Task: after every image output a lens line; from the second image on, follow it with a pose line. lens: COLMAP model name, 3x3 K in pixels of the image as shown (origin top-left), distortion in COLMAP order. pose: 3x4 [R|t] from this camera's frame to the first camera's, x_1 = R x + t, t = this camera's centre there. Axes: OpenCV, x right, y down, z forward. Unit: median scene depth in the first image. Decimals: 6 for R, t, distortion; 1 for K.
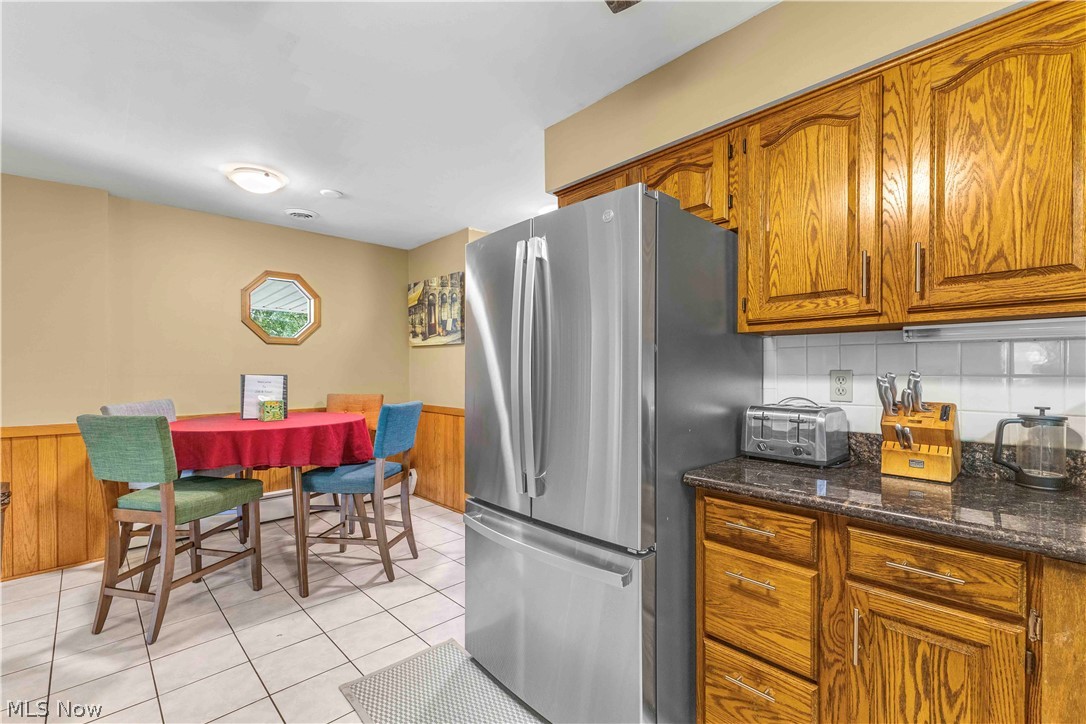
lens RADIAL K [[472.0, 0, 541.3], [0, 472.0, 375.2], [0, 0, 1]] dist [0.003017, 0.000306]
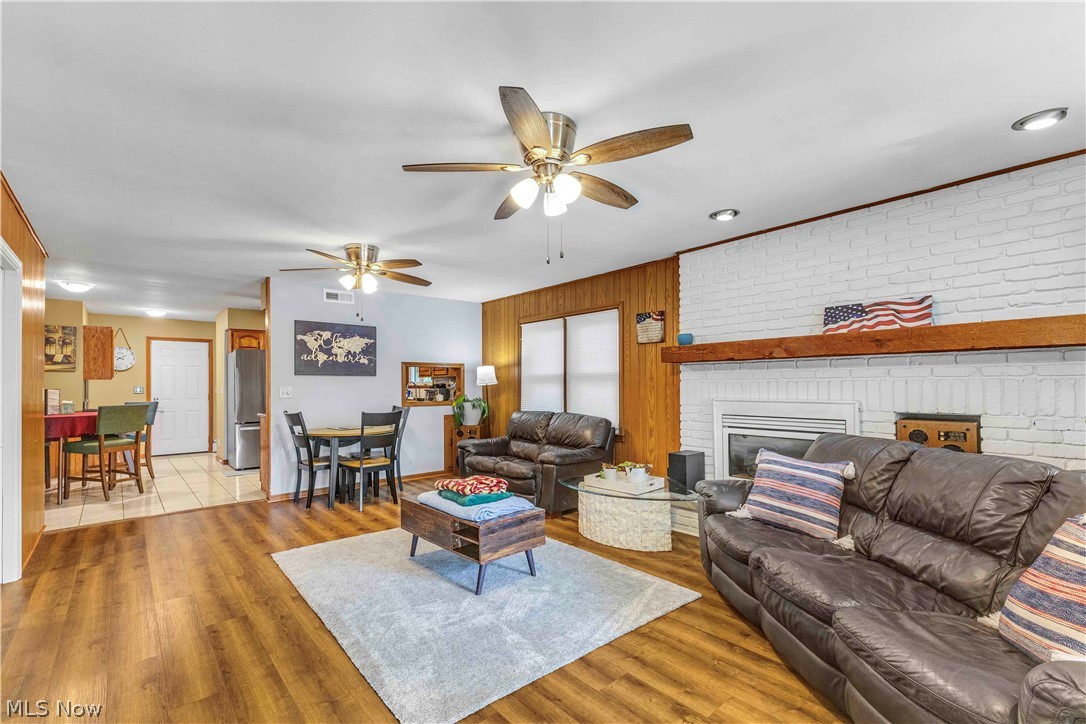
lens RADIAL K [[482.4, 0, 541.5], [0, 482.4, 386.1], [0, 0, 1]] dist [0.000967, 0.000158]
pose [[0.046058, 0.006721, 0.998916, -1.730521], [0.012241, 0.999898, -0.007292, 0.016766], [-0.998864, 0.012564, 0.045971, -0.672256]]
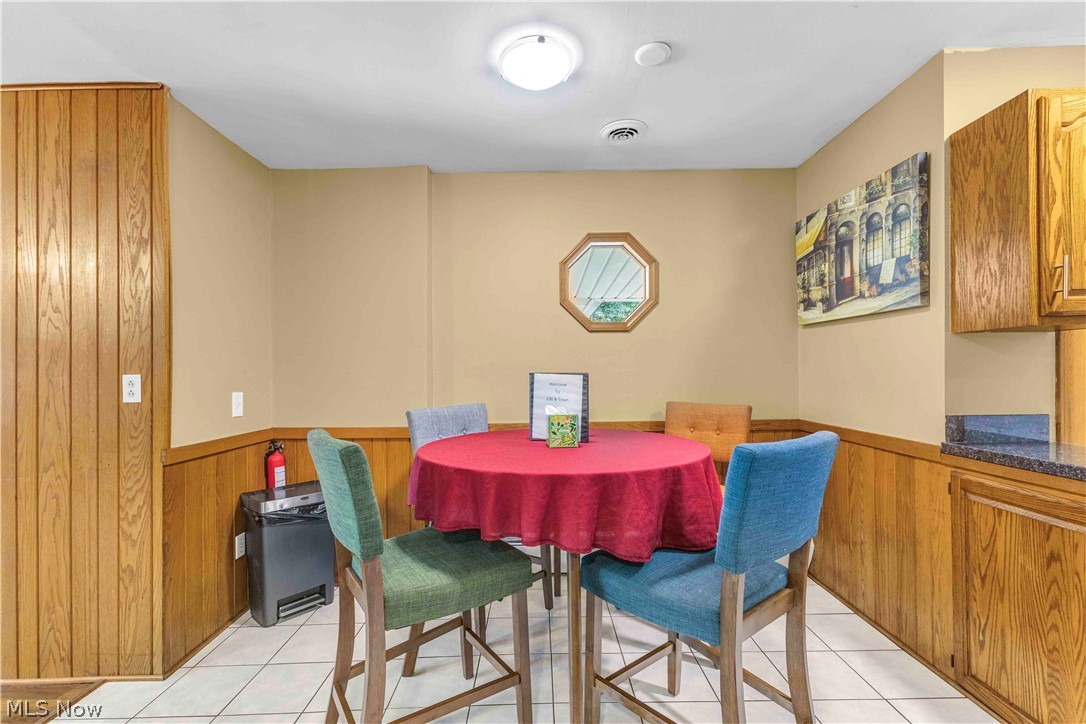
lens RADIAL K [[472.0, 0, 541.3], [0, 472.0, 375.2], [0, 0, 1]] dist [0.003017, 0.000306]
pose [[0.724320, -0.002329, -0.689460, -0.116663], [0.003016, 0.999995, -0.000209, 0.001452], [0.689457, -0.001928, 0.724324, 0.387463]]
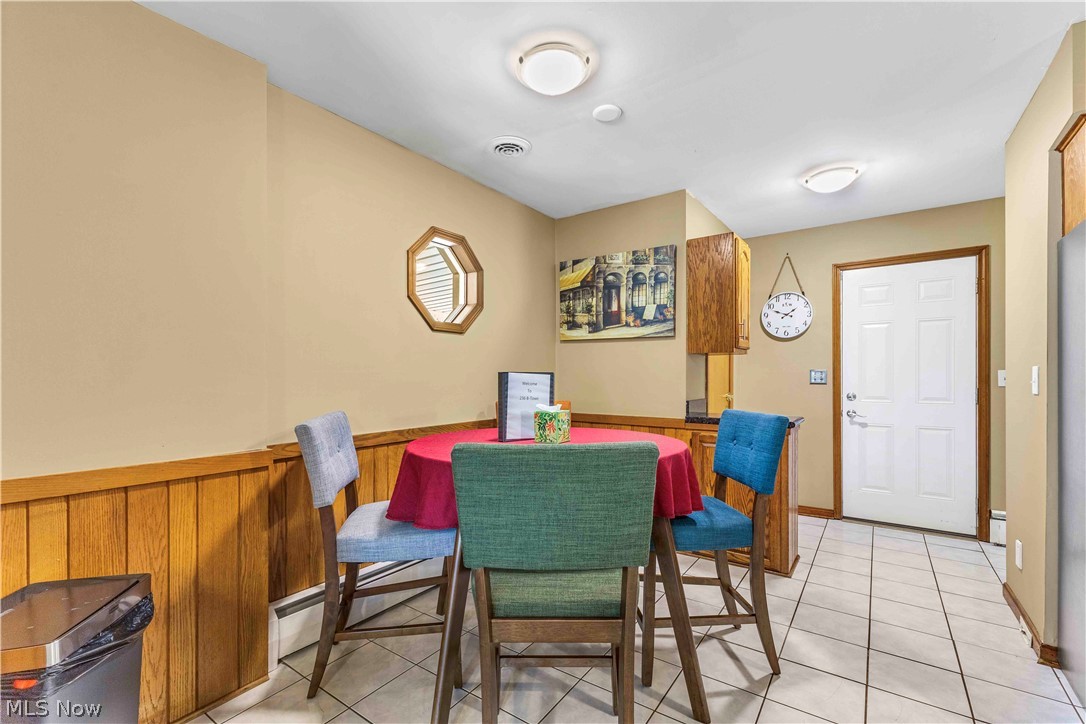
lens RADIAL K [[472.5, 0, 548.0], [0, 472.5, 378.9], [0, 0, 1]] dist [0.003875, 0.000533]
pose [[0.981199, 0.000552, 0.193000, -0.519178], [0.000398, 0.999988, -0.004882, 0.008403], [-0.193000, 0.004867, 0.981187, 0.260666]]
